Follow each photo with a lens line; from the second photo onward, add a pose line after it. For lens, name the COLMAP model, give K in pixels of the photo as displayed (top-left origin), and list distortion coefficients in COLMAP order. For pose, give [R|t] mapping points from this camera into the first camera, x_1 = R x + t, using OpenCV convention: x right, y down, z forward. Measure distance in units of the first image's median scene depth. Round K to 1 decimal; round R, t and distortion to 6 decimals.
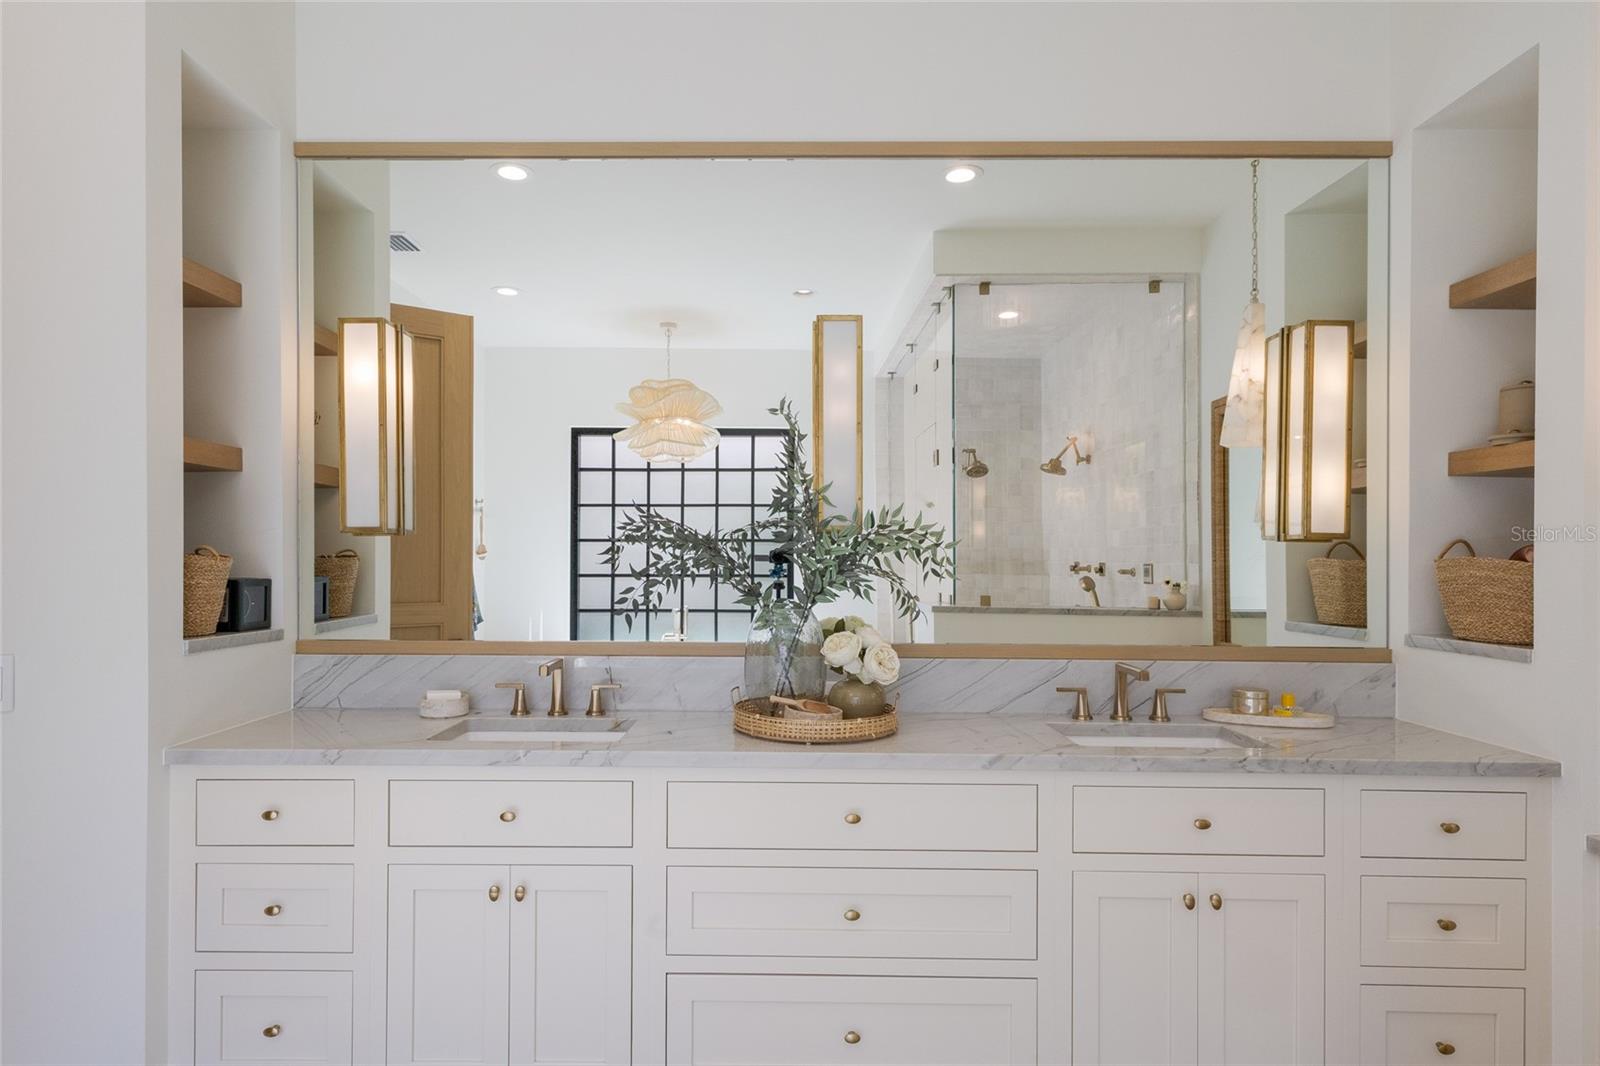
lens RADIAL K [[891.7, 0, 797.9], [0, 891.7, 557.7], [0, 0, 1]] dist [0.003117, 0.000139]
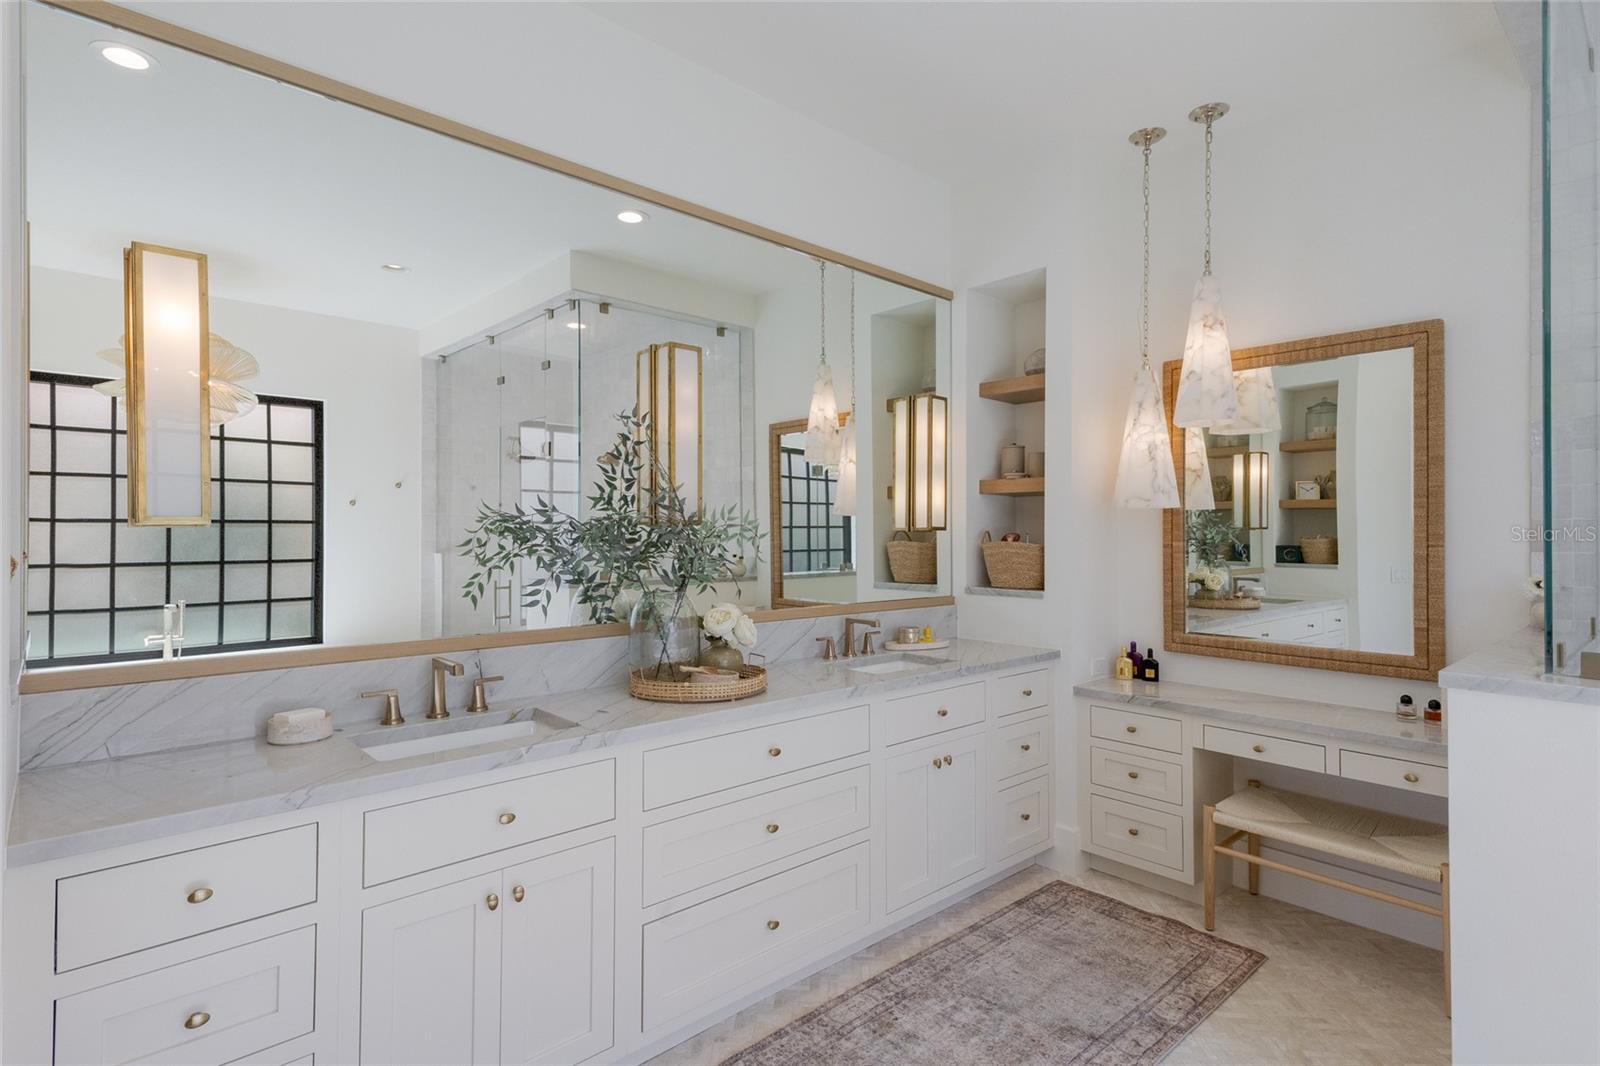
lens RADIAL K [[800.7, 0, 801.0], [0, 800.7, 529.1], [0, 0, 1]] dist [0.013411, -0.000551]
pose [[0.726515, -0.001693, 0.687148, -0.572874], [0.001265, 0.999999, 0.001126, -0.025043], [-0.687149, 0.000051, 0.726516, 0.109101]]
